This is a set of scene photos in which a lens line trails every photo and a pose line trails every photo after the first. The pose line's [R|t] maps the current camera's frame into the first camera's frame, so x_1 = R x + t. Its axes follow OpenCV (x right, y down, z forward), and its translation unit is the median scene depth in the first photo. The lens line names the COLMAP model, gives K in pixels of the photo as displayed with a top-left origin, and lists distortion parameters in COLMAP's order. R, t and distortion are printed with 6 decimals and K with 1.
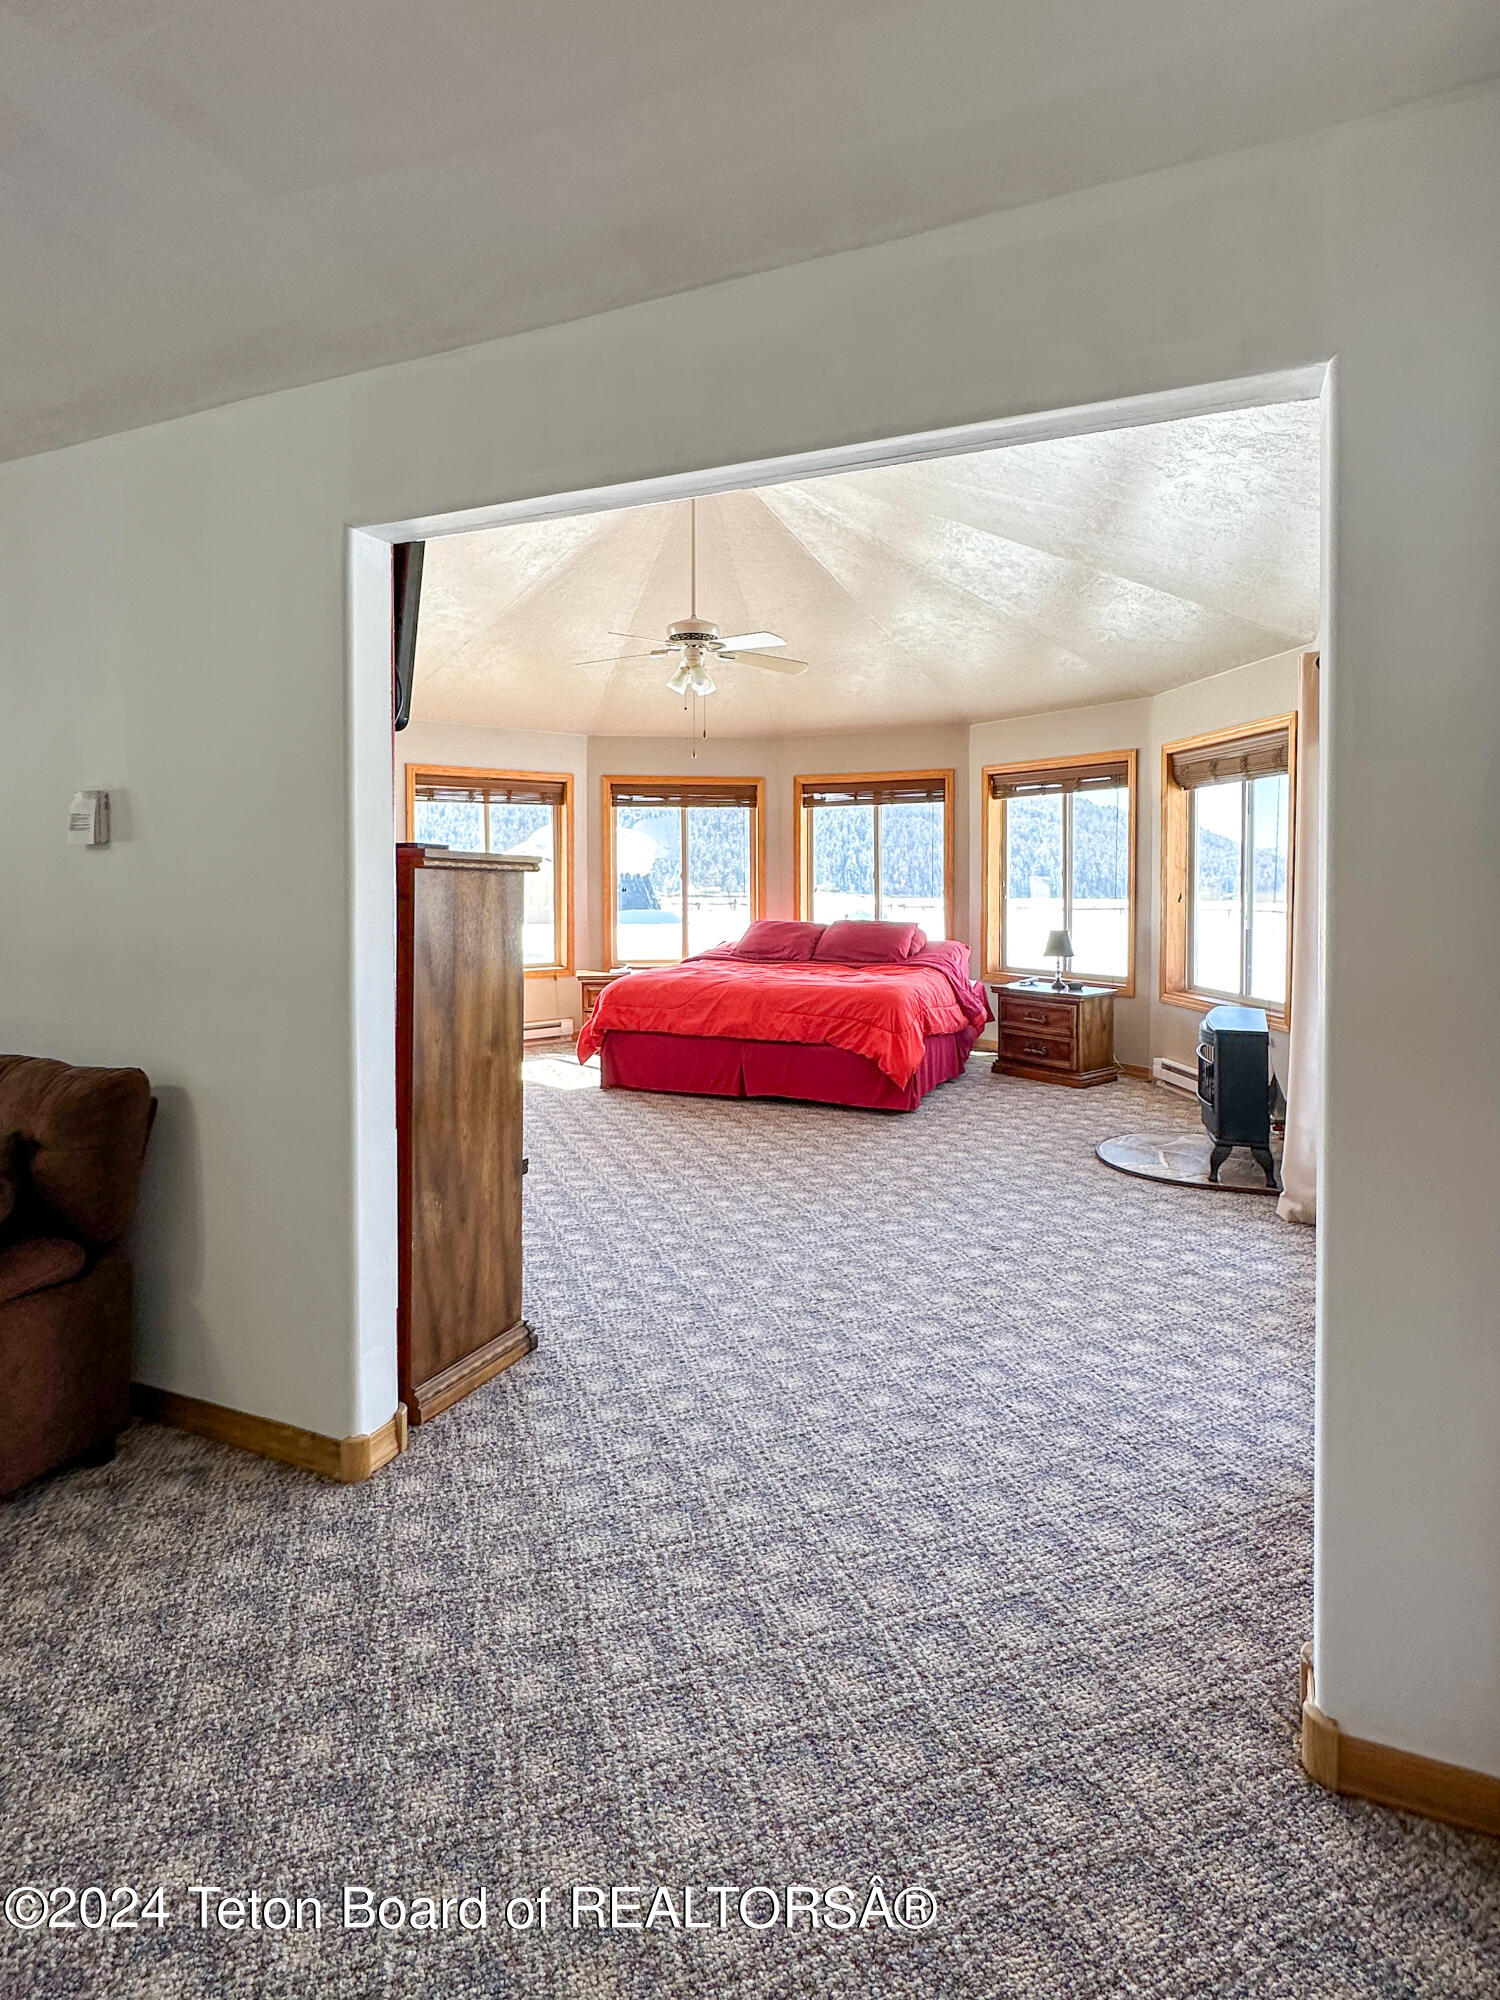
lens RADIAL K [[1035.6, 0, 761.2], [0, 1035.6, 882.5], [0, 0, 1]] dist [0.005021, 0.000564]
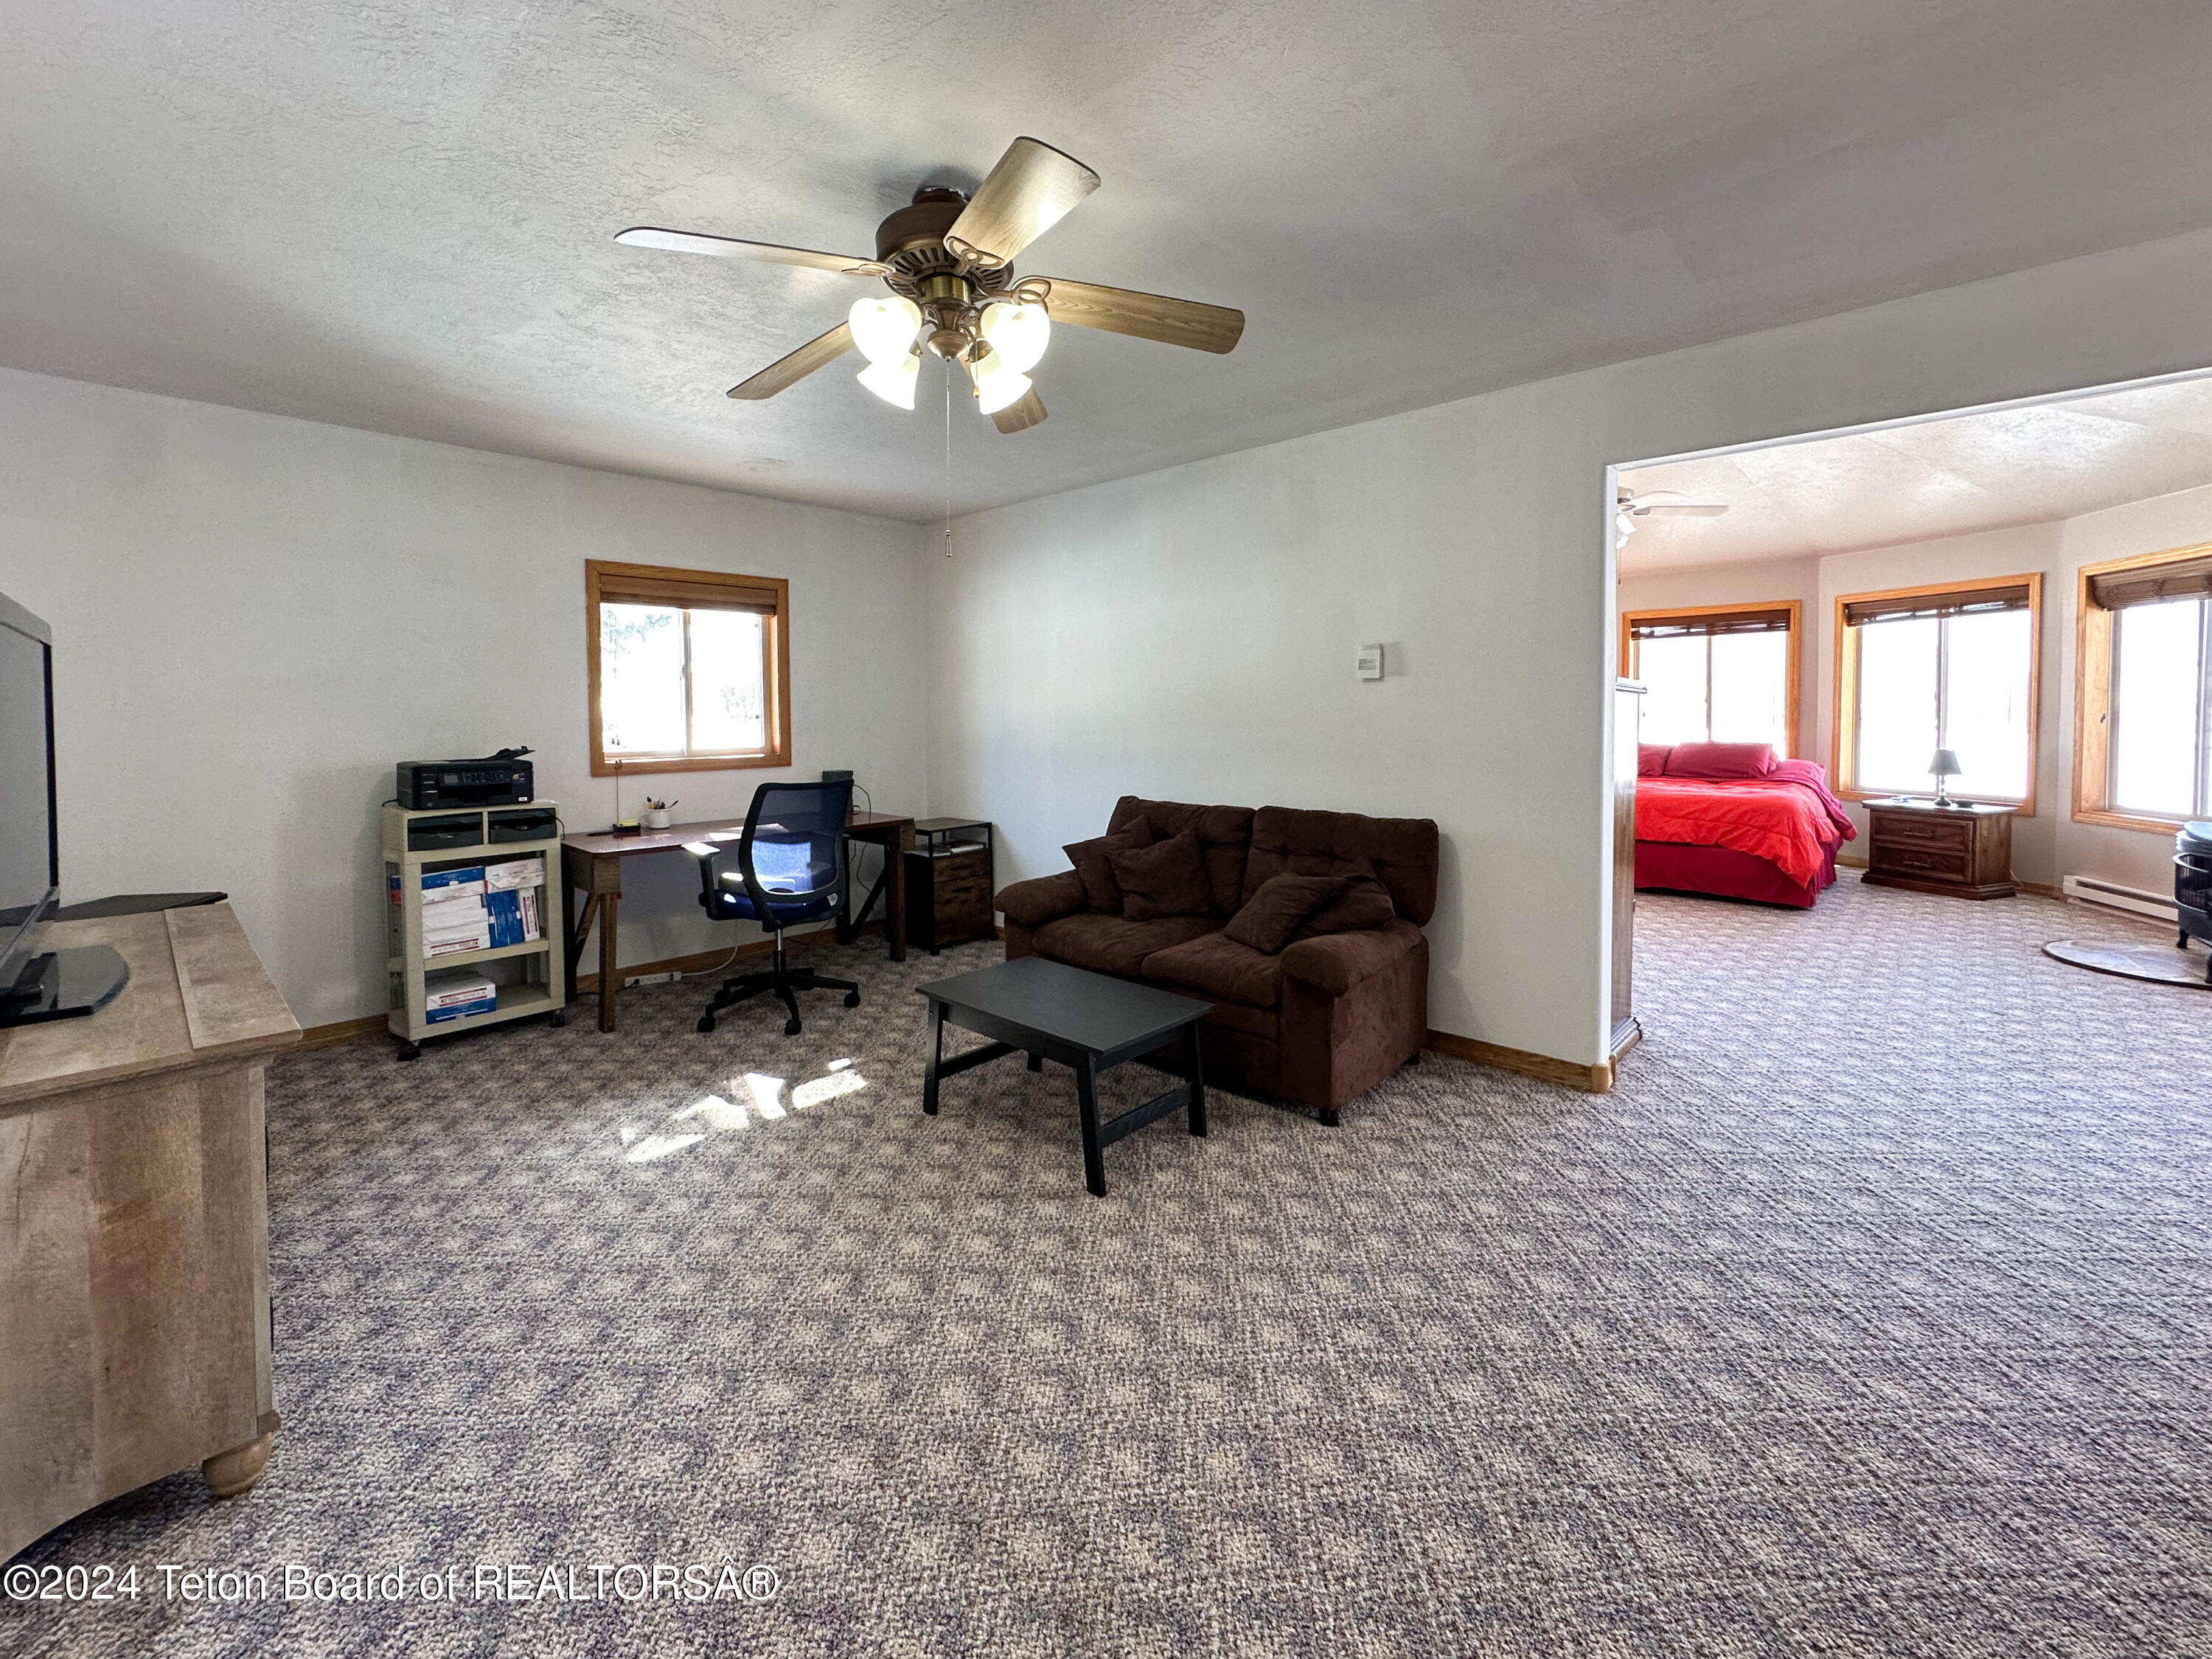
lens RADIAL K [[922.6, 0, 1123.3], [0, 922.6, 729.9], [0, 0, 1]] dist [-0.002936, 0.000448]
pose [[0.942409, -0.001313, -0.334461, -0.189061], [0.007112, 0.999845, 0.016114, 0.004929], [0.334388, -0.017564, 0.942272, -0.159248]]
